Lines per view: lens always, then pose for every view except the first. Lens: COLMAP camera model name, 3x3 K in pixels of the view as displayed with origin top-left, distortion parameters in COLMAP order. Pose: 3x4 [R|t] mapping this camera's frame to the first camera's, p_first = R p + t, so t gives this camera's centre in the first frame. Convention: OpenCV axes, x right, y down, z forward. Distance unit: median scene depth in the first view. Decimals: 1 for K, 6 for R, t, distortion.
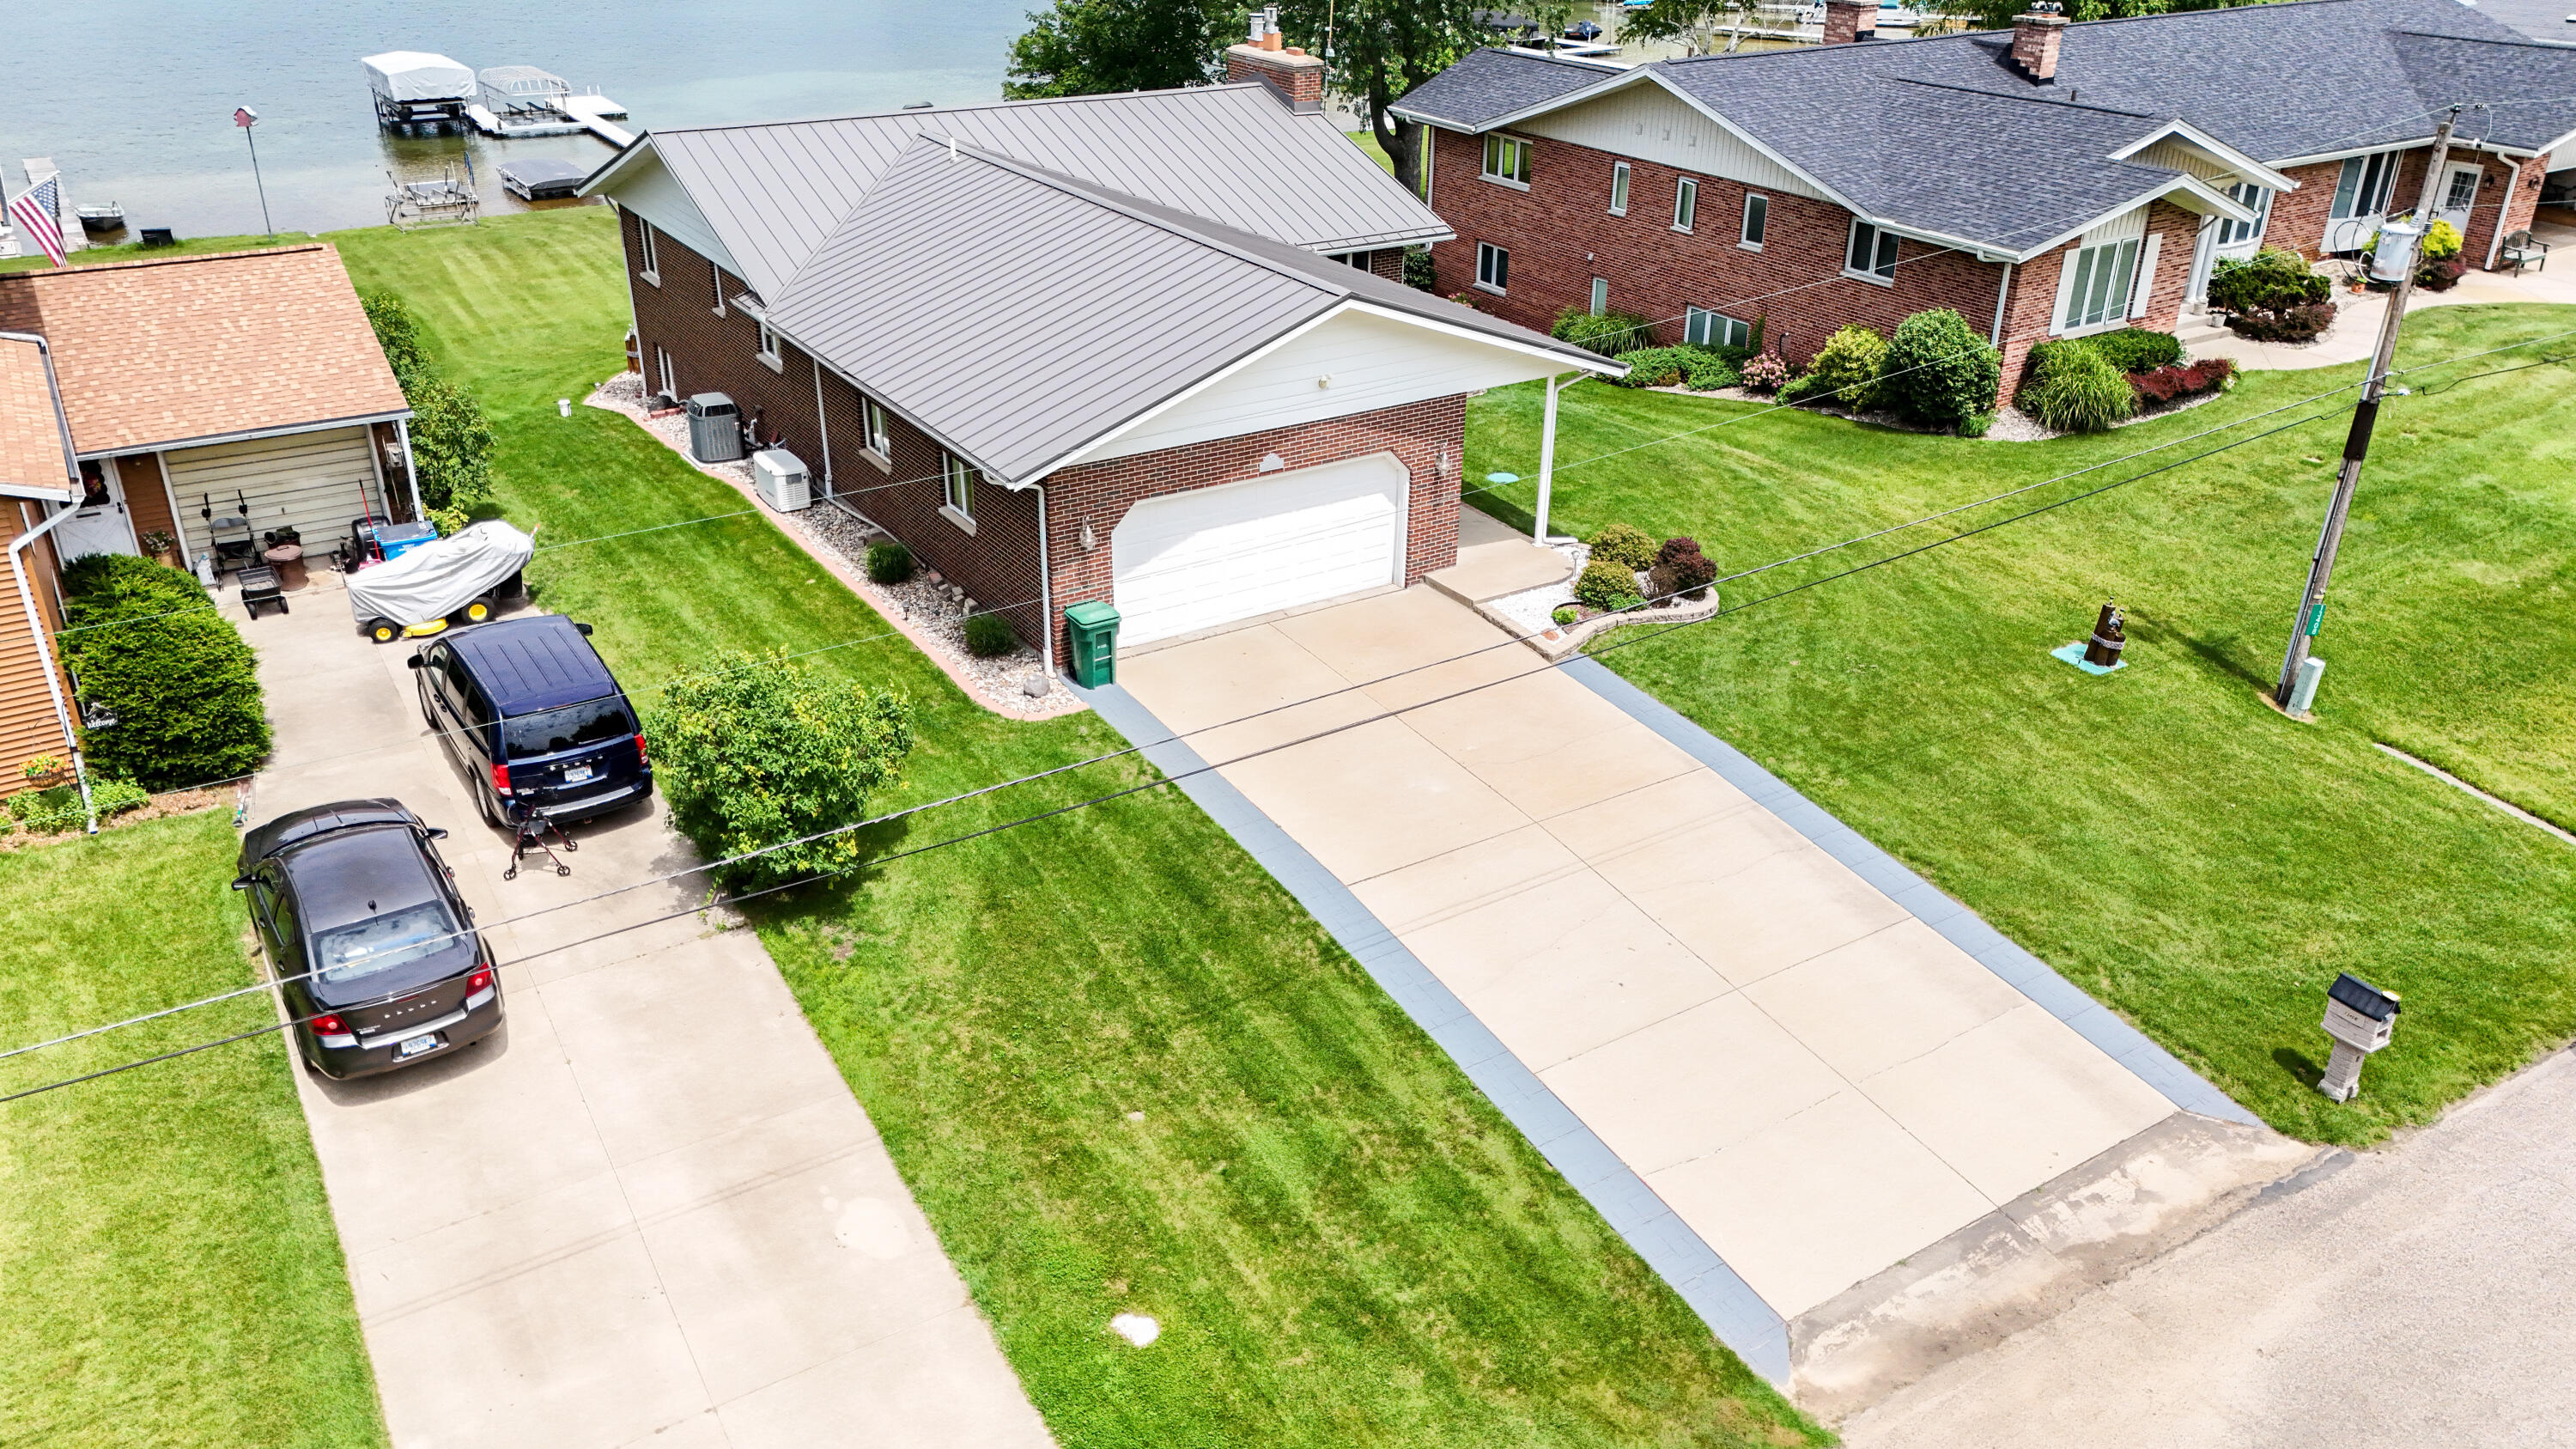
lens RADIAL K [[1896.5, 0, 1289.7], [0, 1896.5, 731.6], [0, 0, 1]] dist [0.077961, -0.071012]
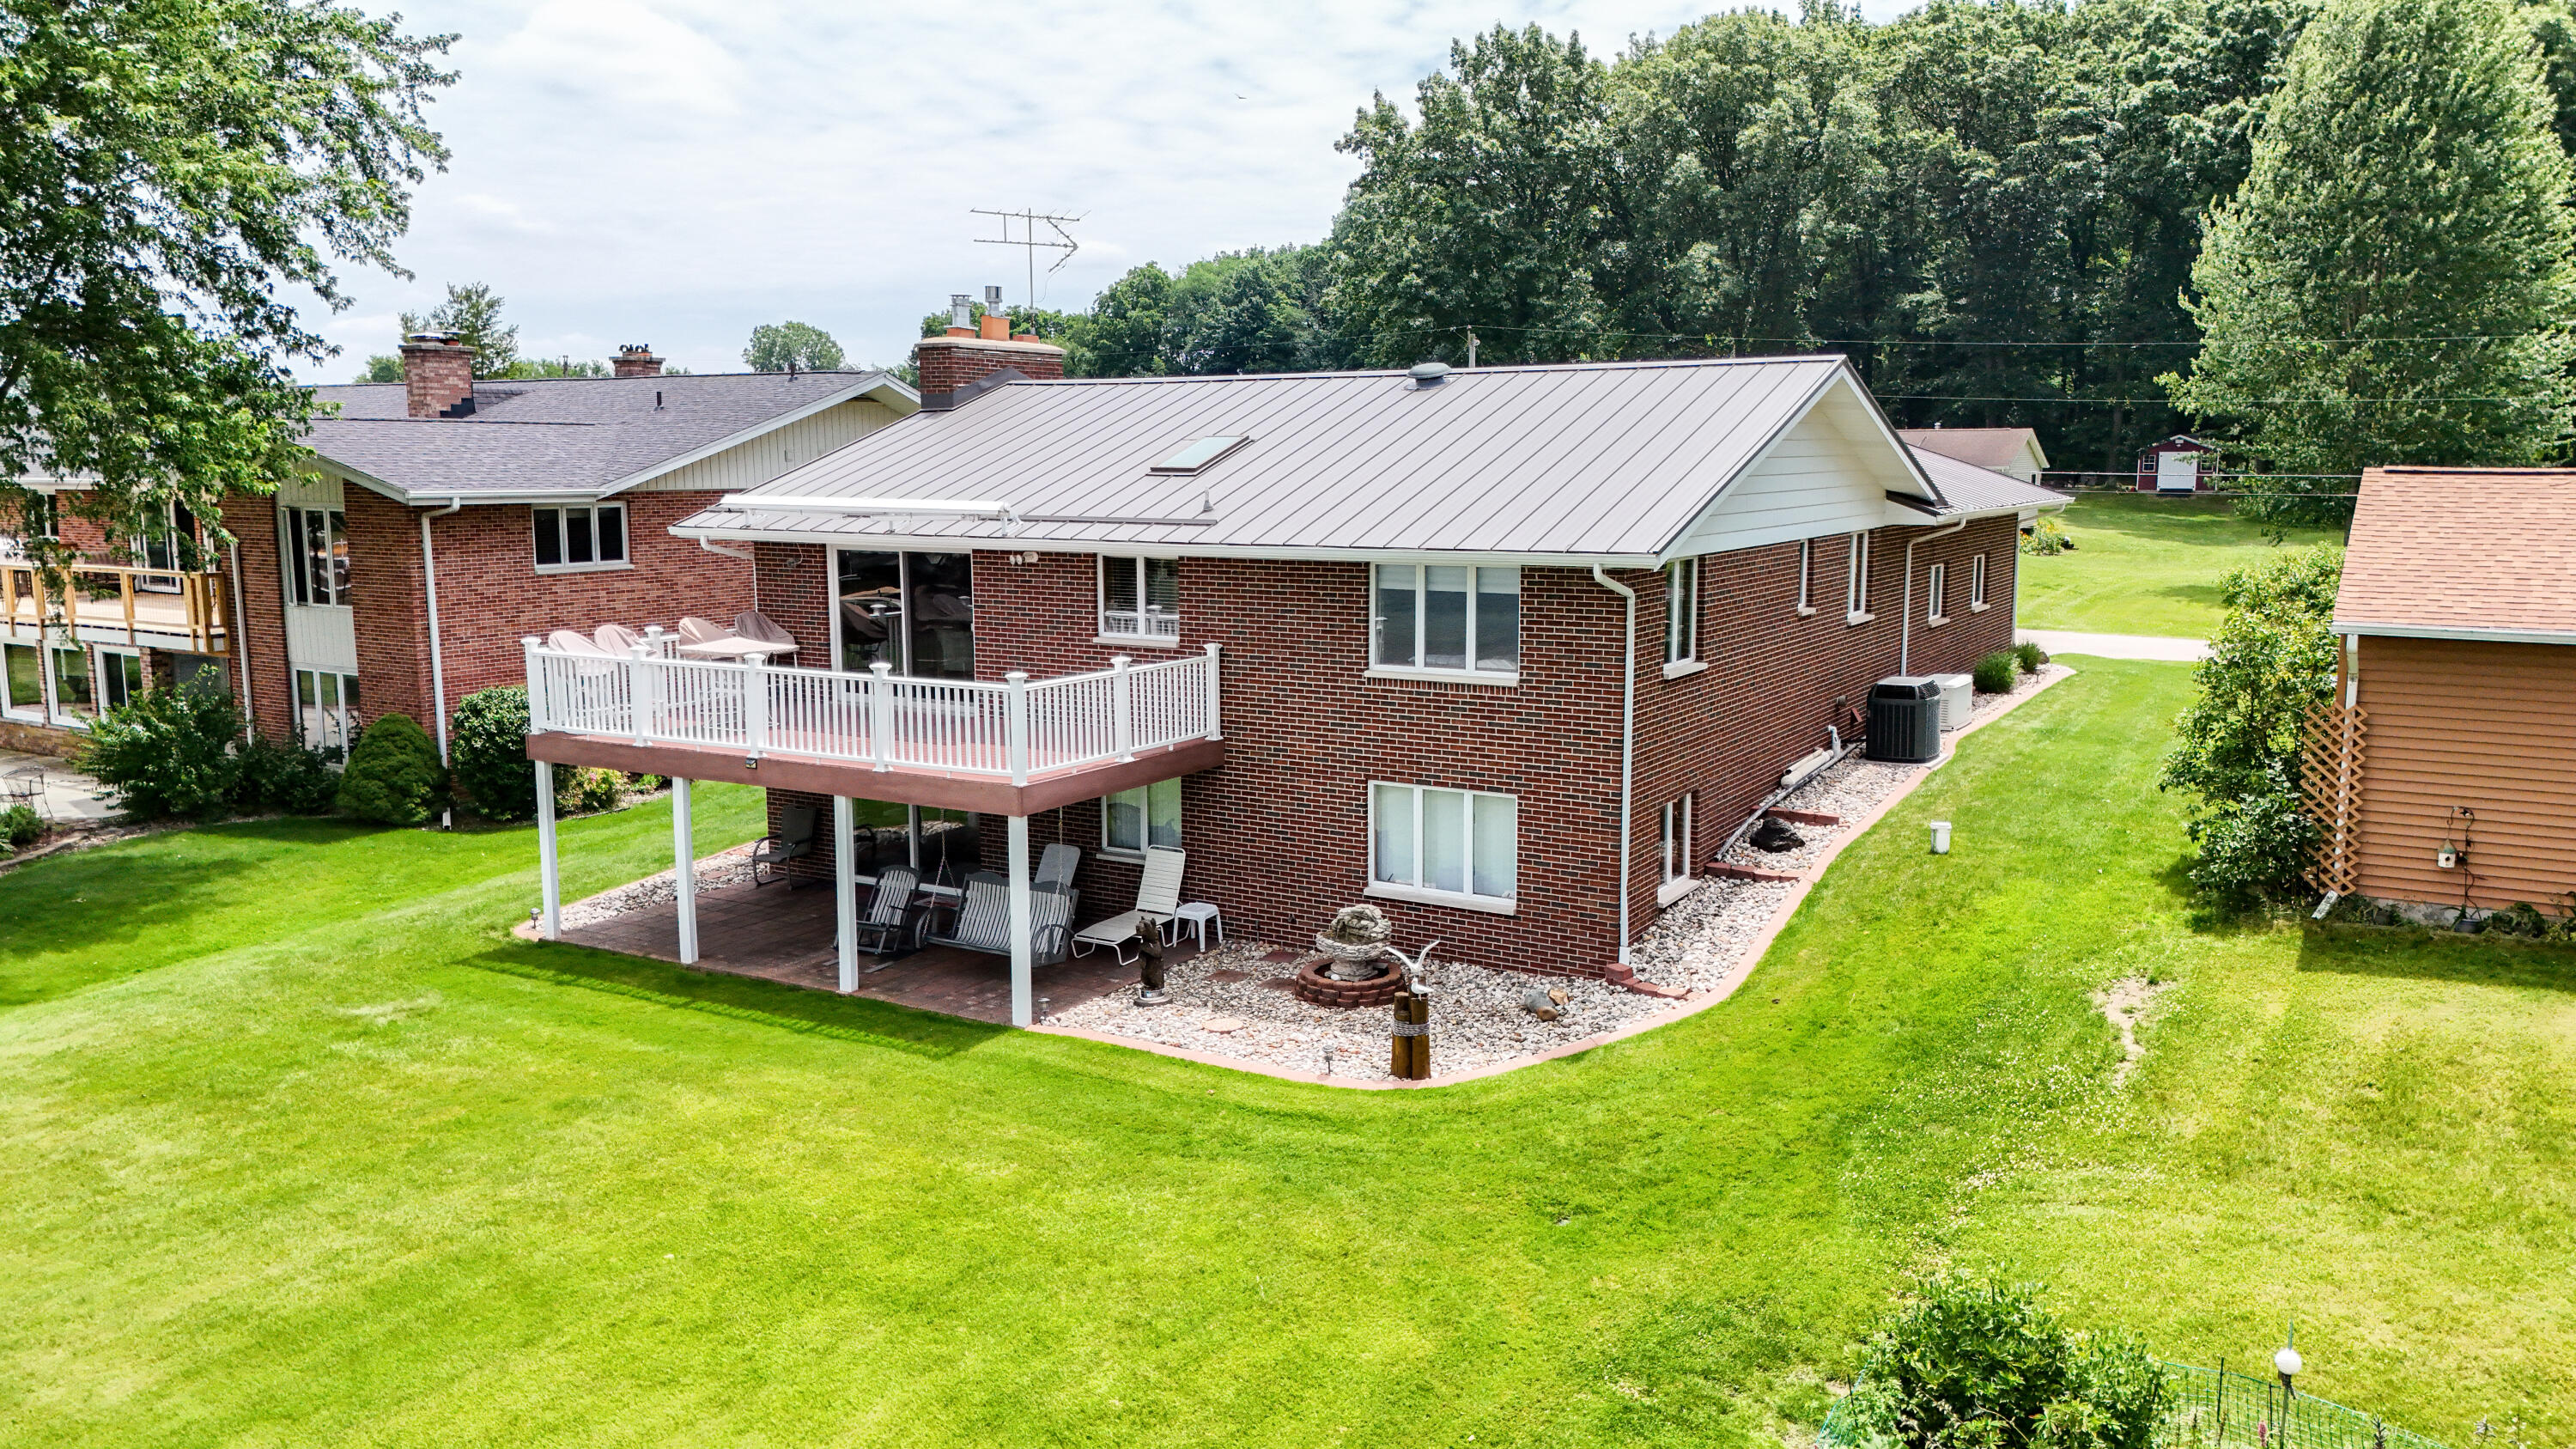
lens RADIAL K [[1896.5, 0, 1283.3], [0, 1896.5, 707.6], [0, 0, 1]] dist [0.077961, -0.071012]
pose [[-0.432299, -0.118590, 0.893898, -1.143616], [0.410207, 0.856939, 0.312068, -0.653255], [-0.803024, 0.501590, -0.321807, 1.914870]]
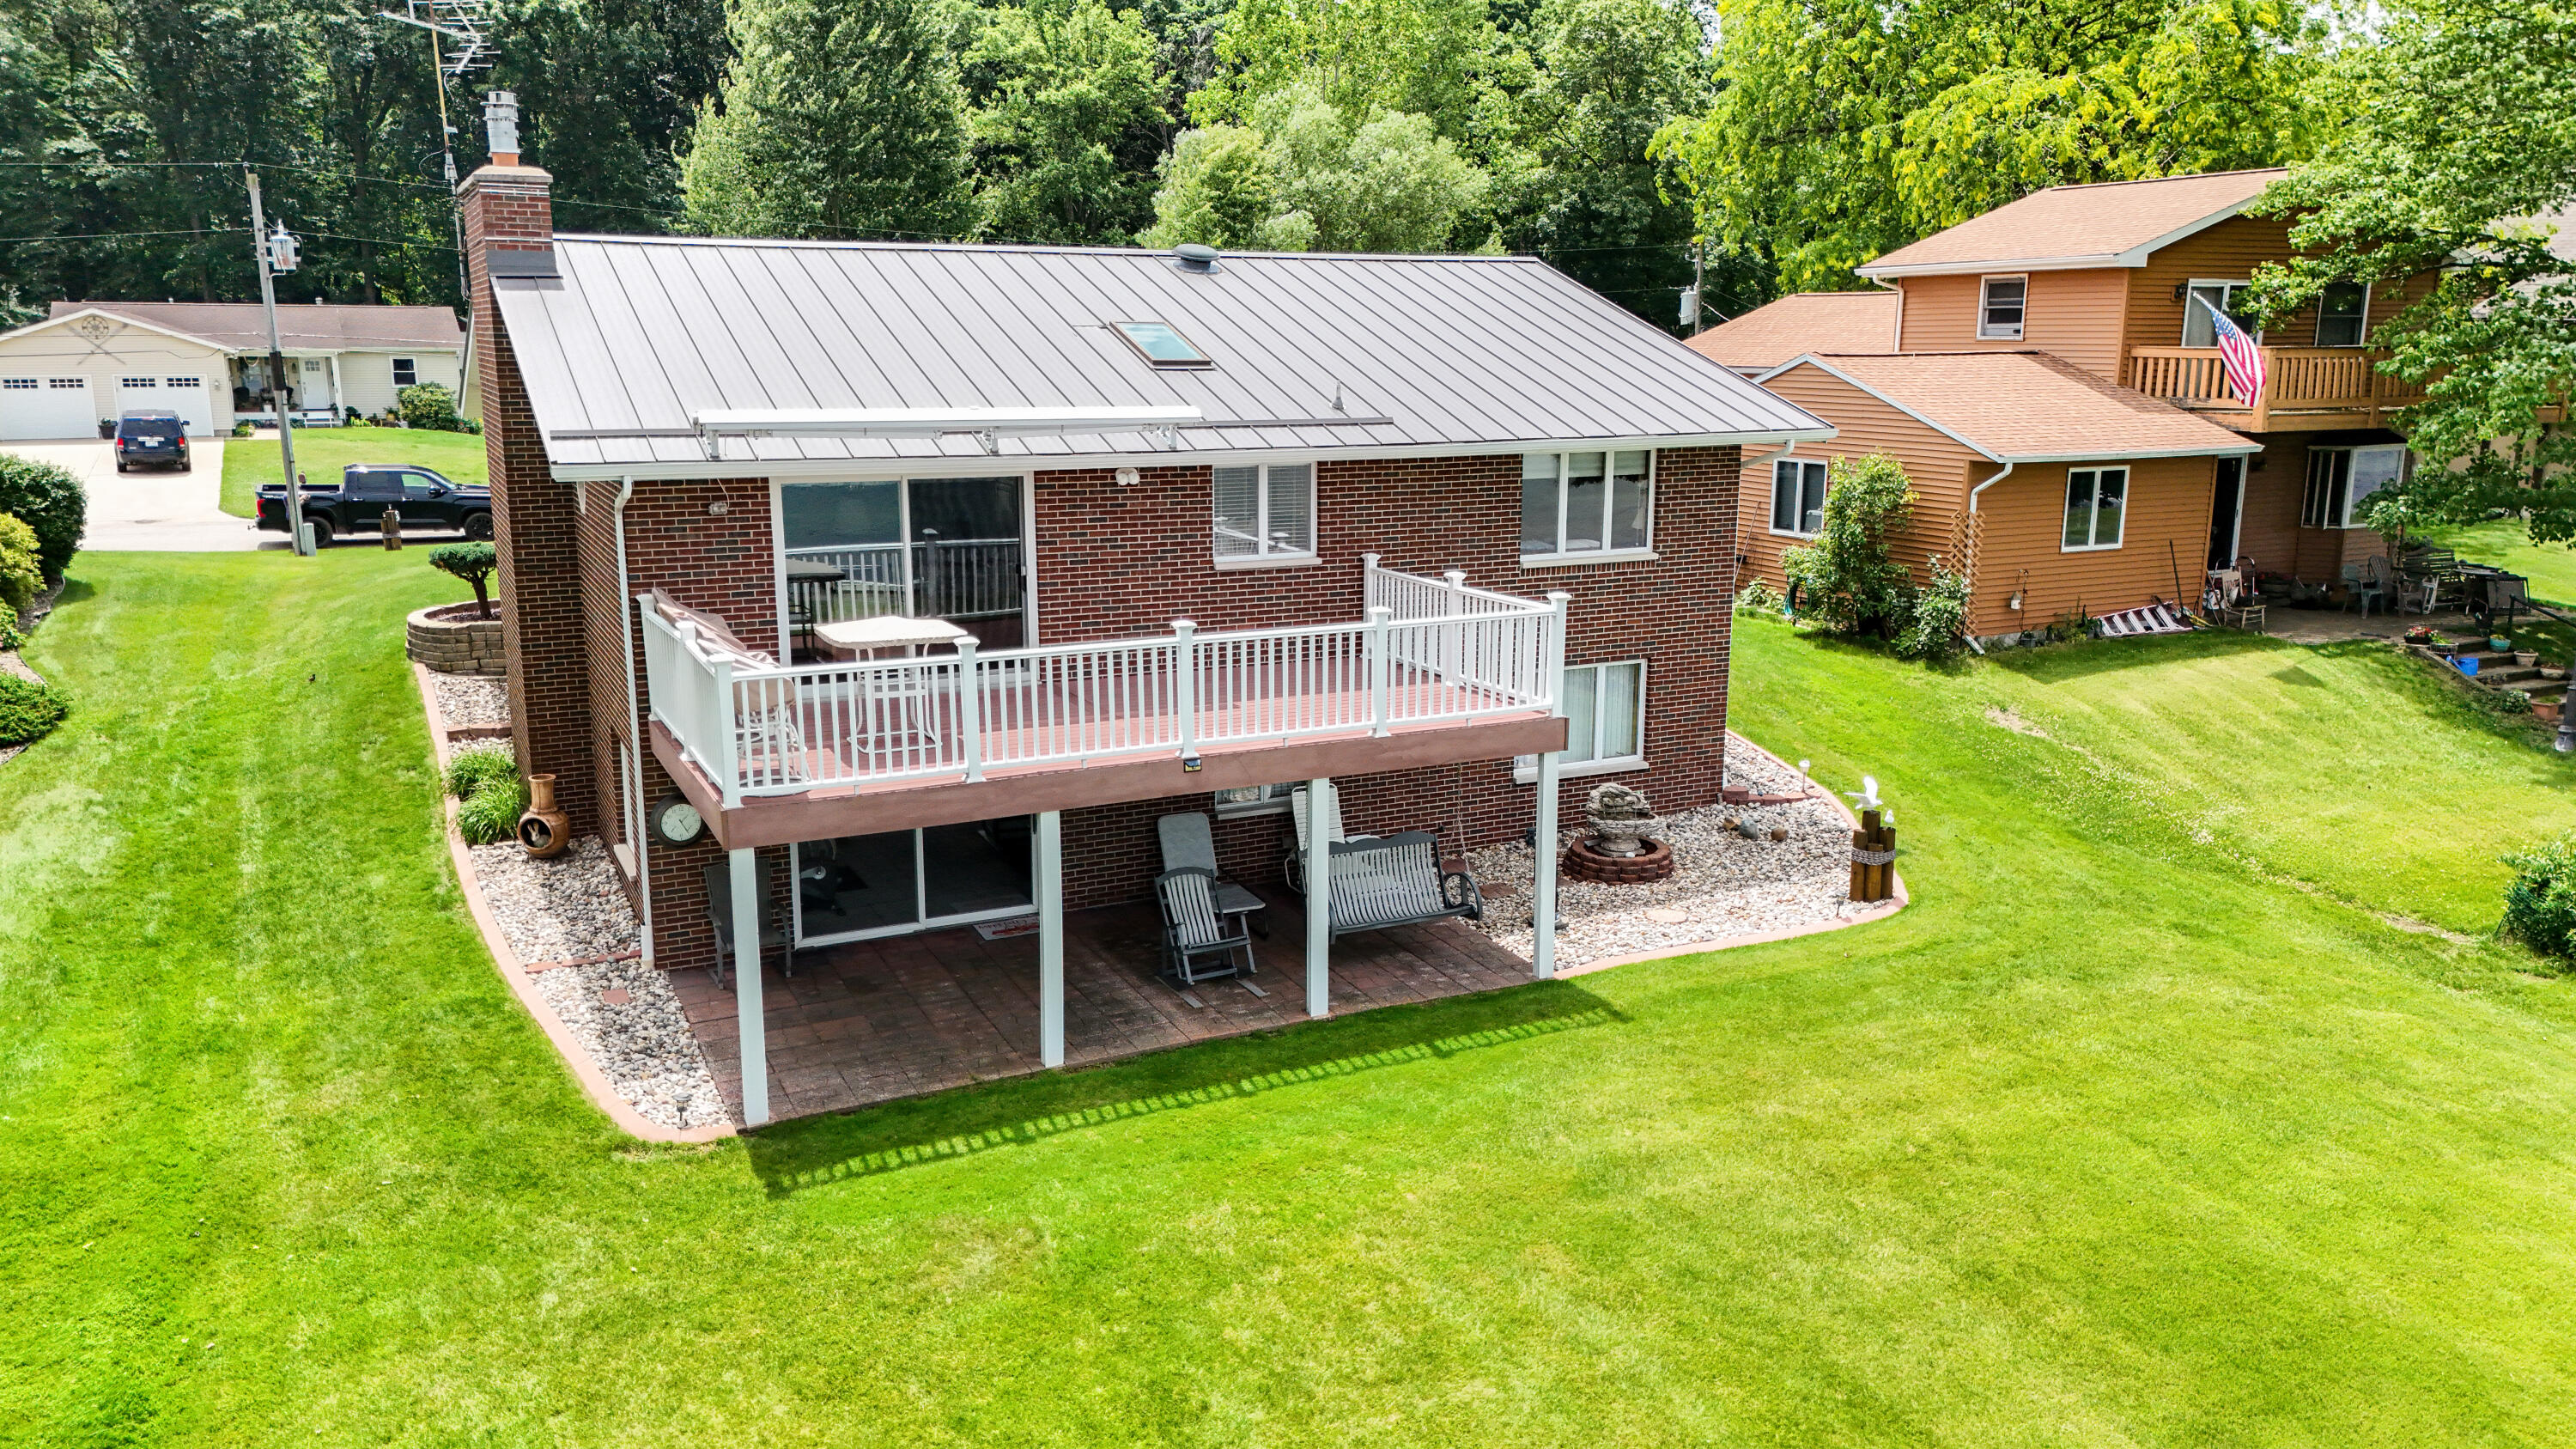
lens RADIAL K [[1896.5, 0, 1294.0], [0, 1896.5, 716.6], [0, 0, 1]] dist [0.077961, -0.071012]
pose [[-0.993437, -0.022850, 0.112071, -0.434001], [0.051718, 0.784212, 0.618334, -0.856403], [-0.102017, 0.620072, -0.777883, 2.301911]]
